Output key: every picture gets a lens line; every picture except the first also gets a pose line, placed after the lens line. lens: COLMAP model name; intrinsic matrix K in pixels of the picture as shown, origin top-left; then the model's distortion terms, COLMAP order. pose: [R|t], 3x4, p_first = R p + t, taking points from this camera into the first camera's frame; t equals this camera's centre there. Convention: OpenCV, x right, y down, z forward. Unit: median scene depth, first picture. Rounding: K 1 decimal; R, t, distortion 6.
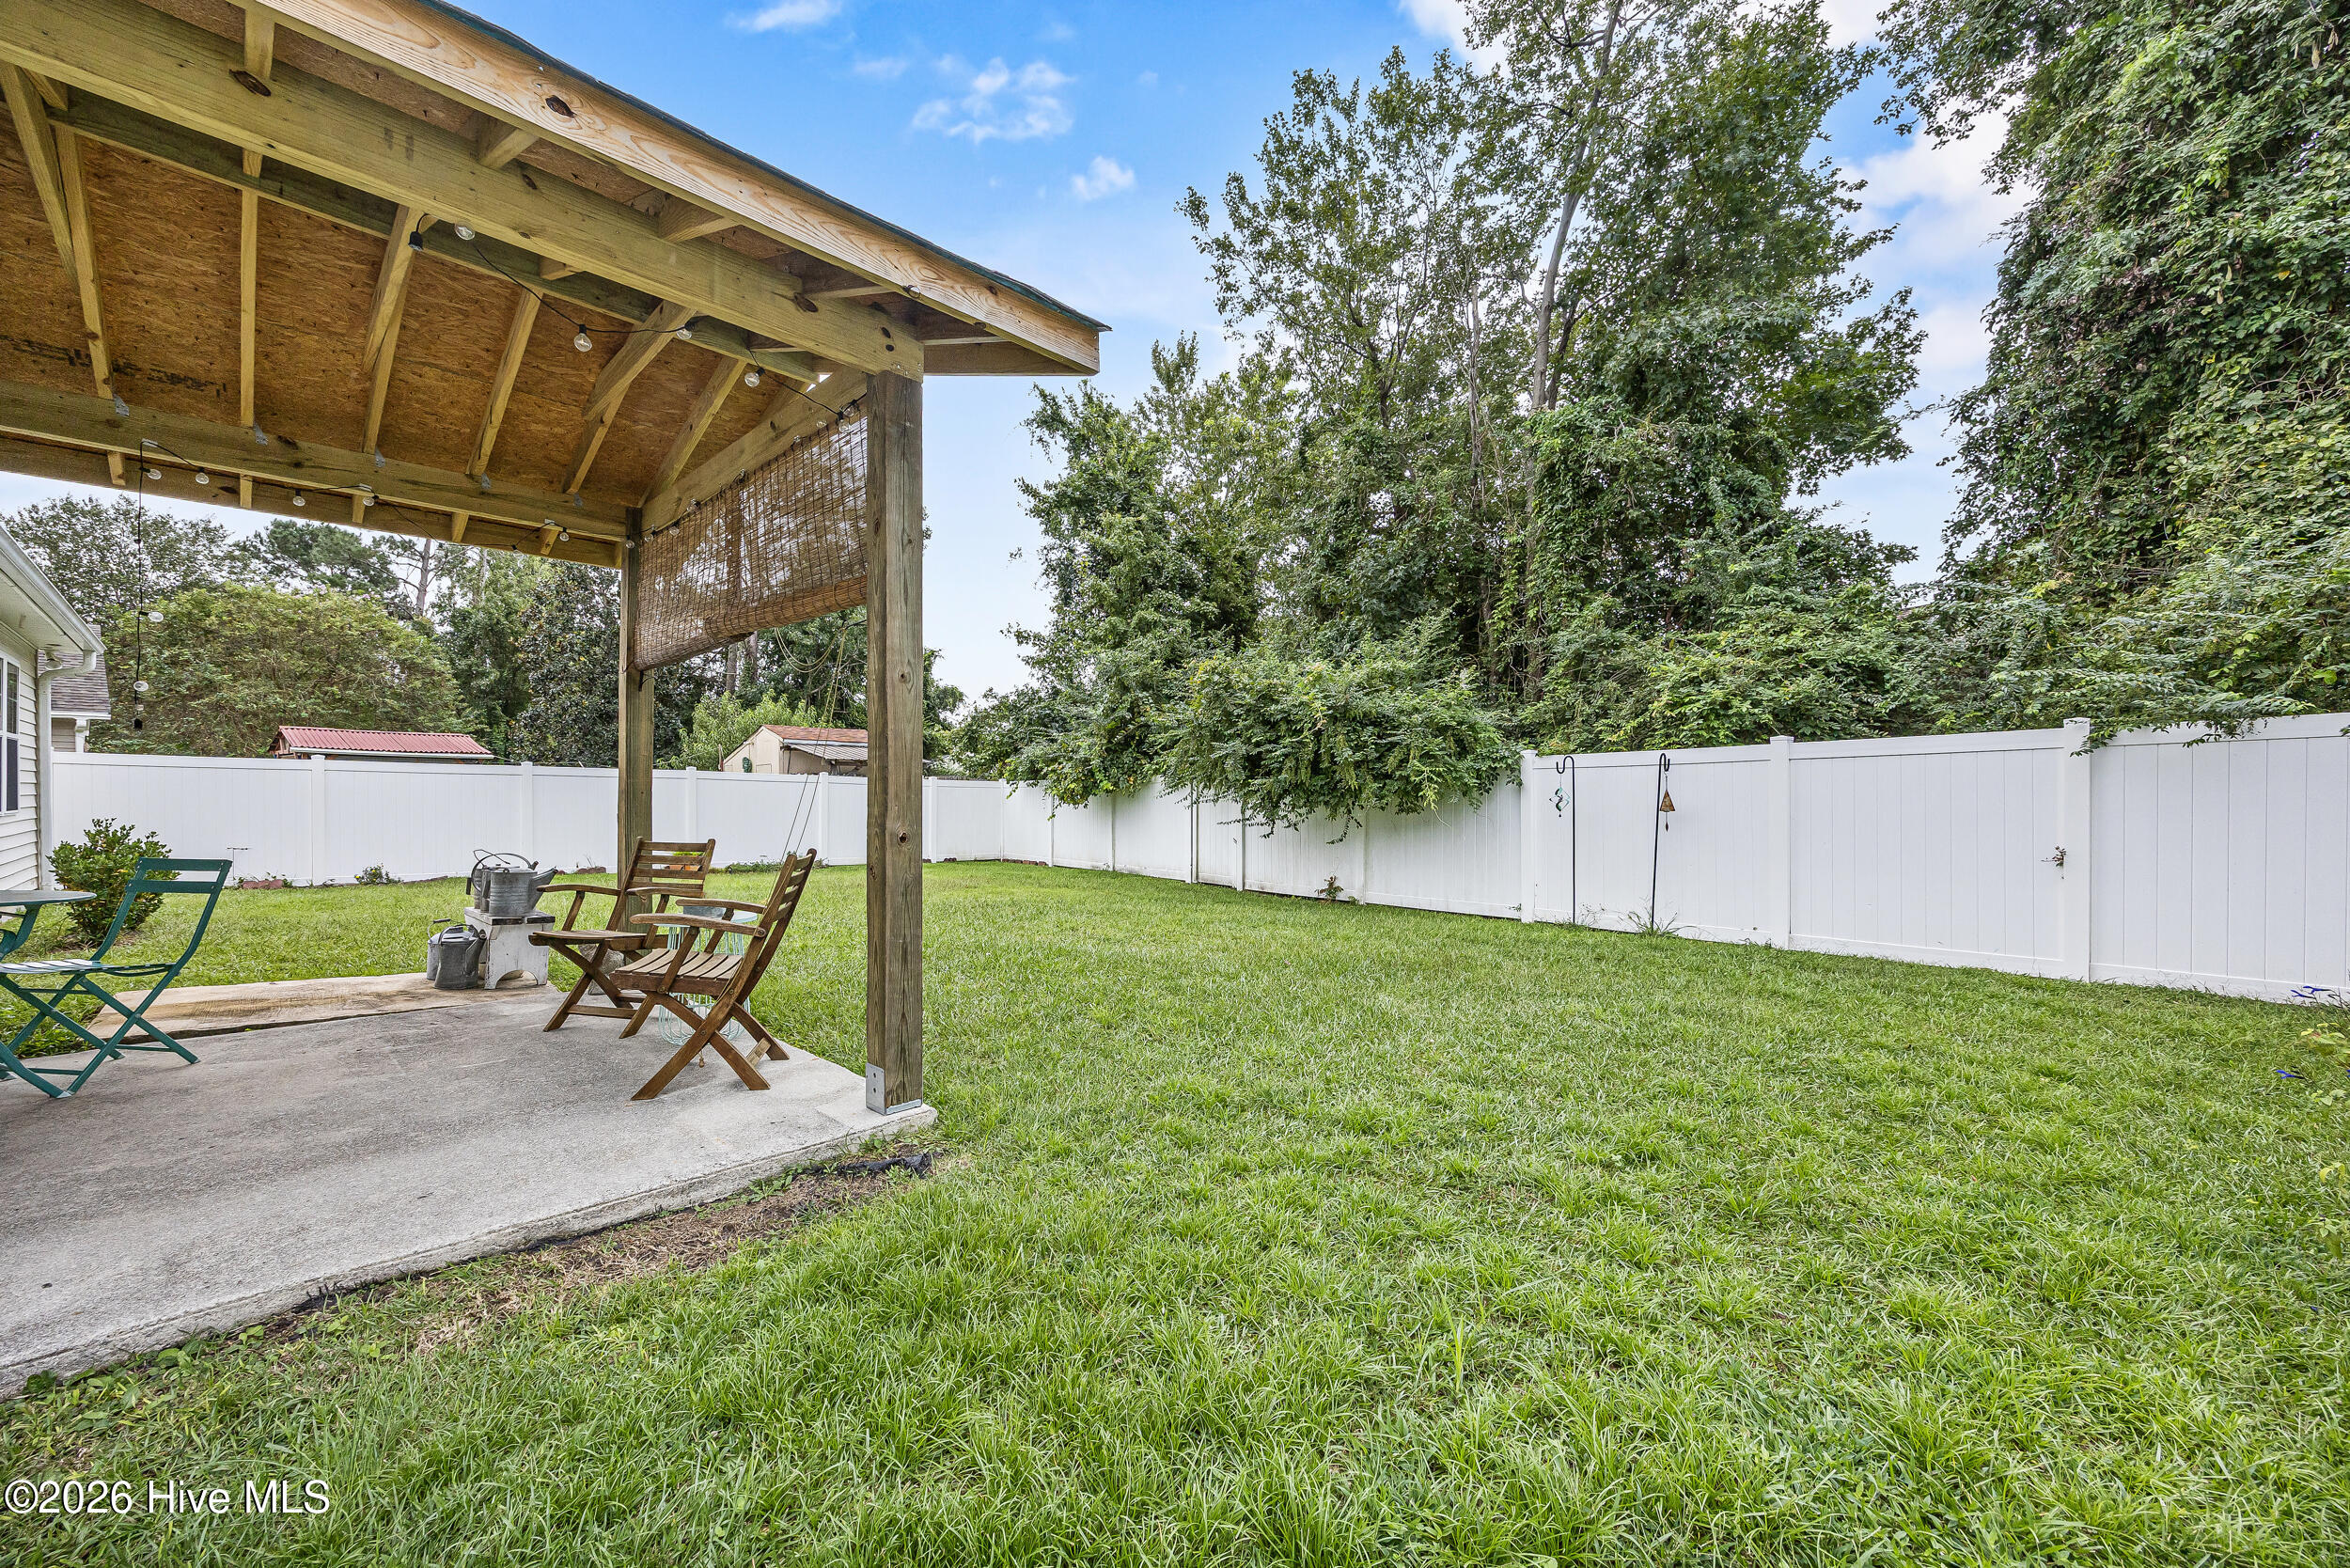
lens RADIAL K [[889.1, 0, 1140.1], [0, 889.1, 787.7], [0, 0, 1]] dist [-0.002509, -0.000489]
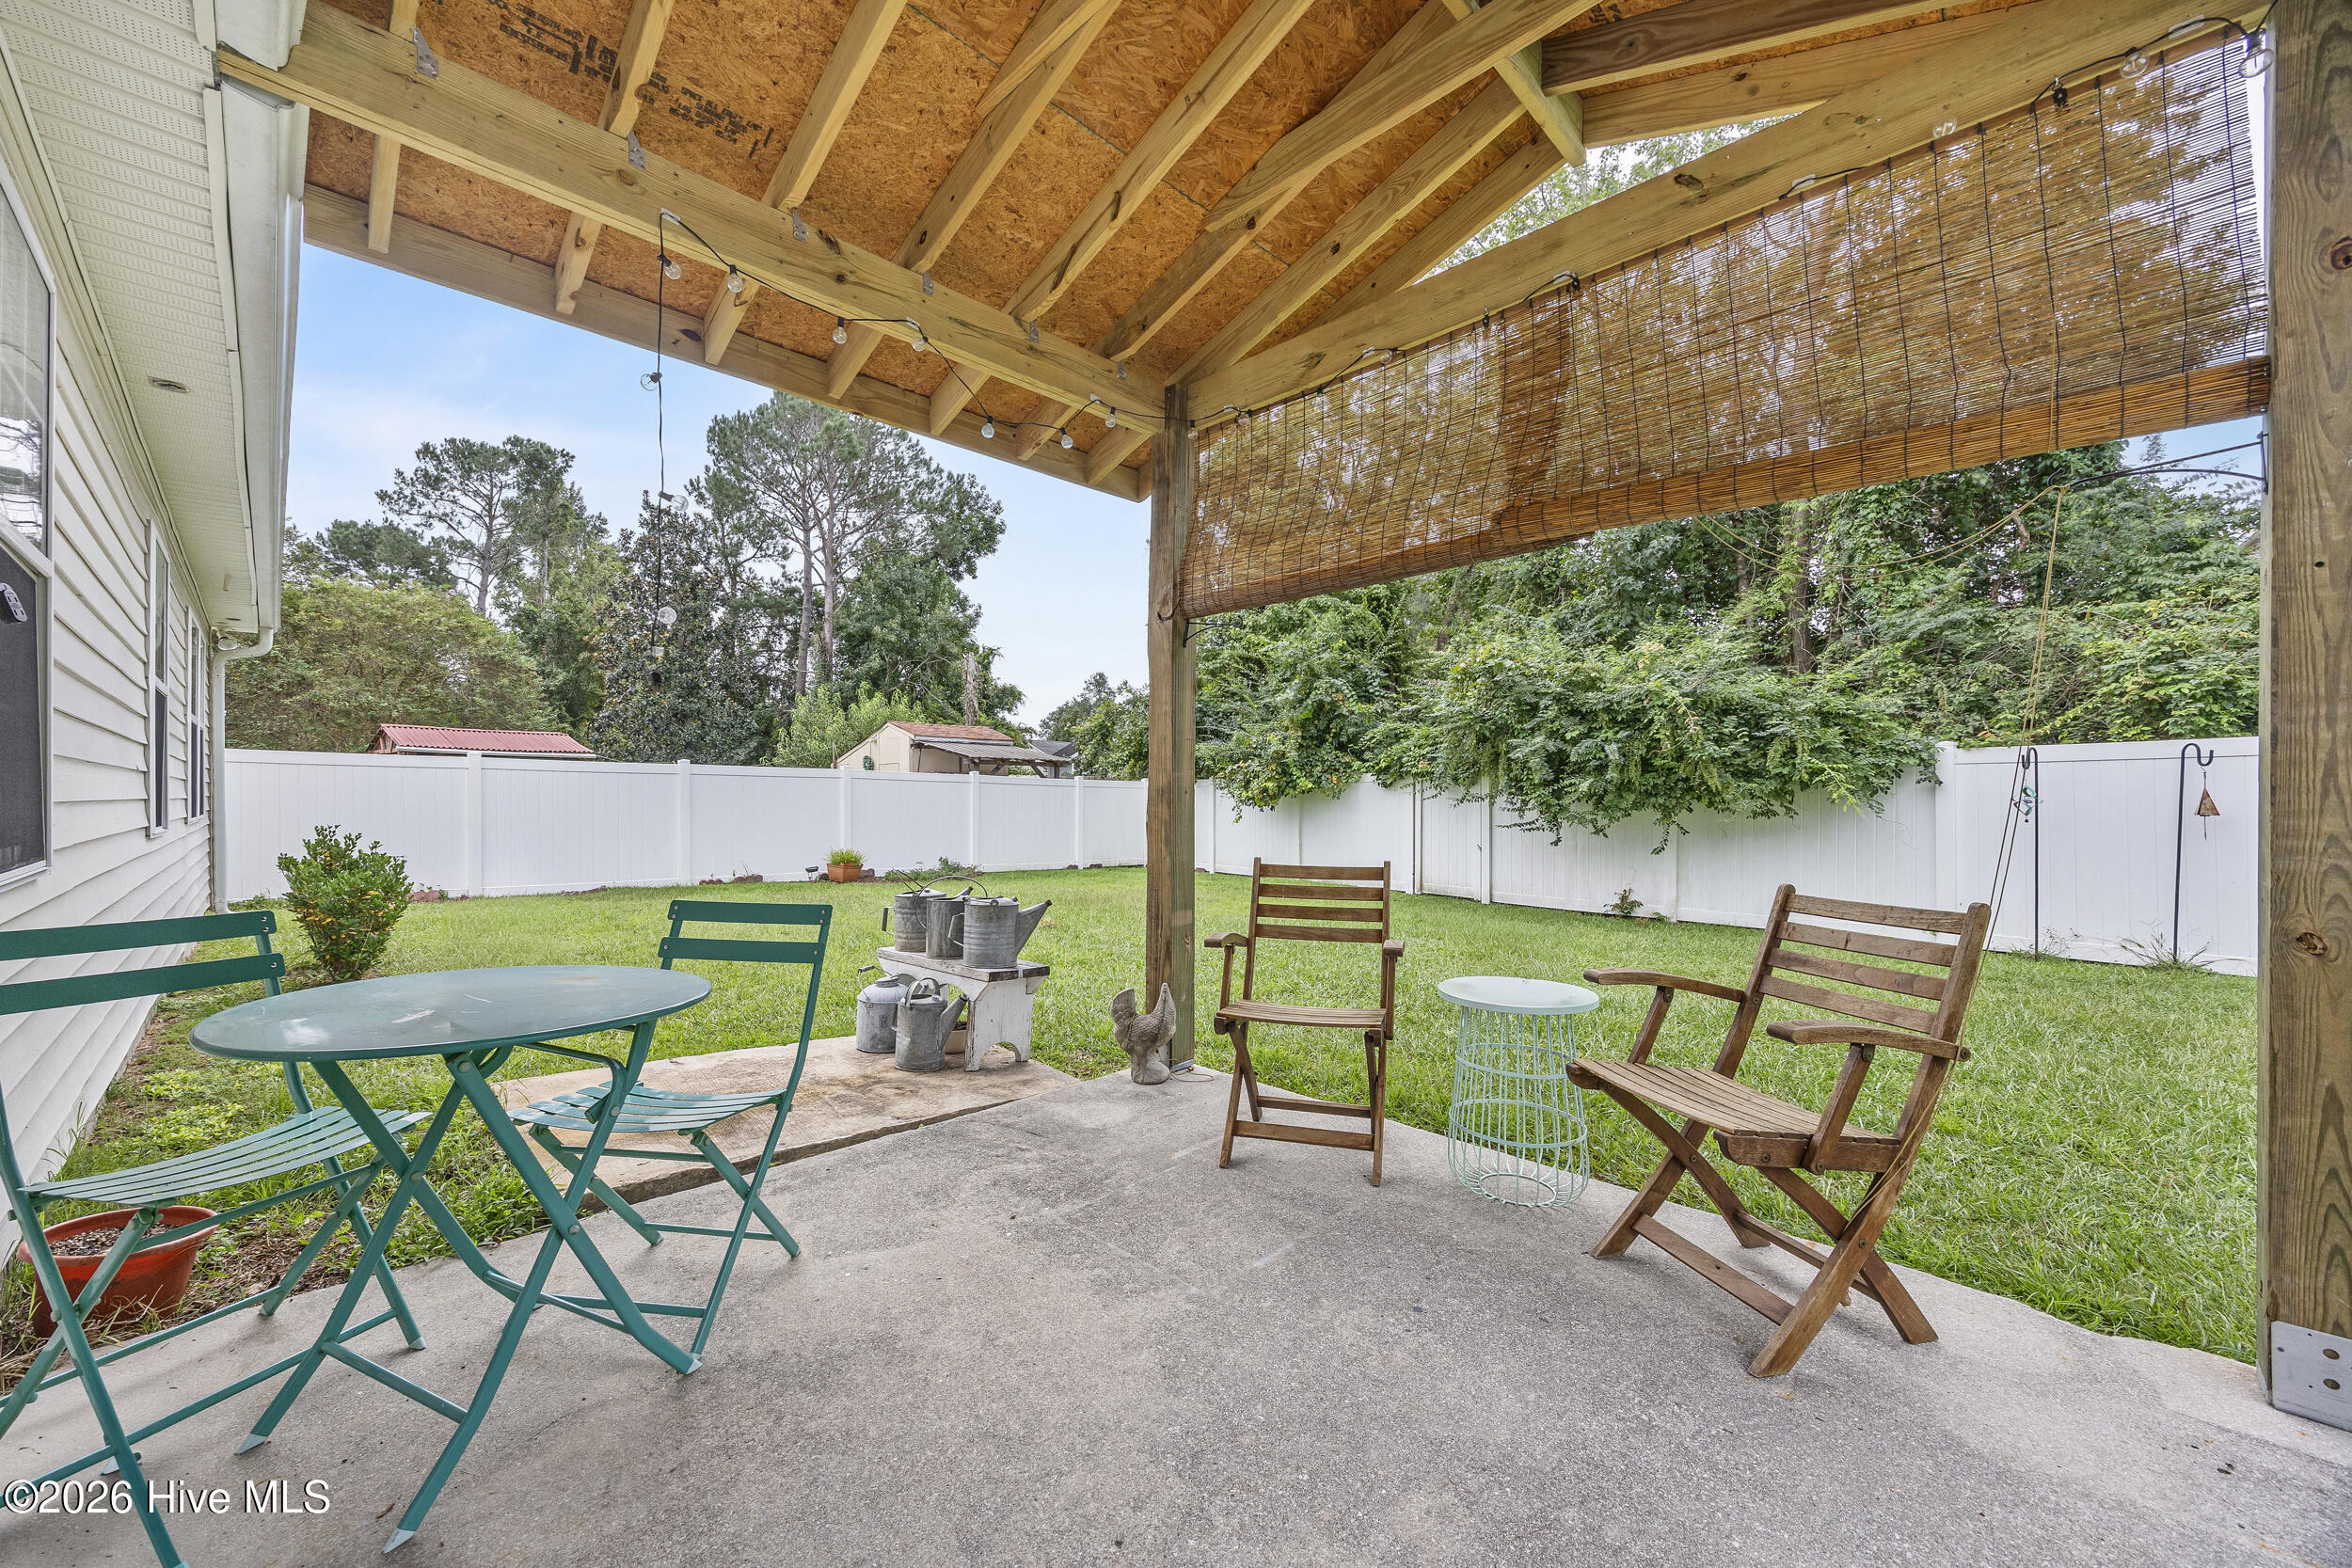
lens RADIAL K [[889.8, 0, 1151.9], [0, 889.8, 792.9], [0, 0, 1]] dist [-0.002509, -0.000489]
pose [[0.999782, -0.000099, -0.020897, -0.128392], [0.000203, 0.999988, 0.004971, 0.000386], [0.020897, -0.004974, 0.999769, 0.065471]]
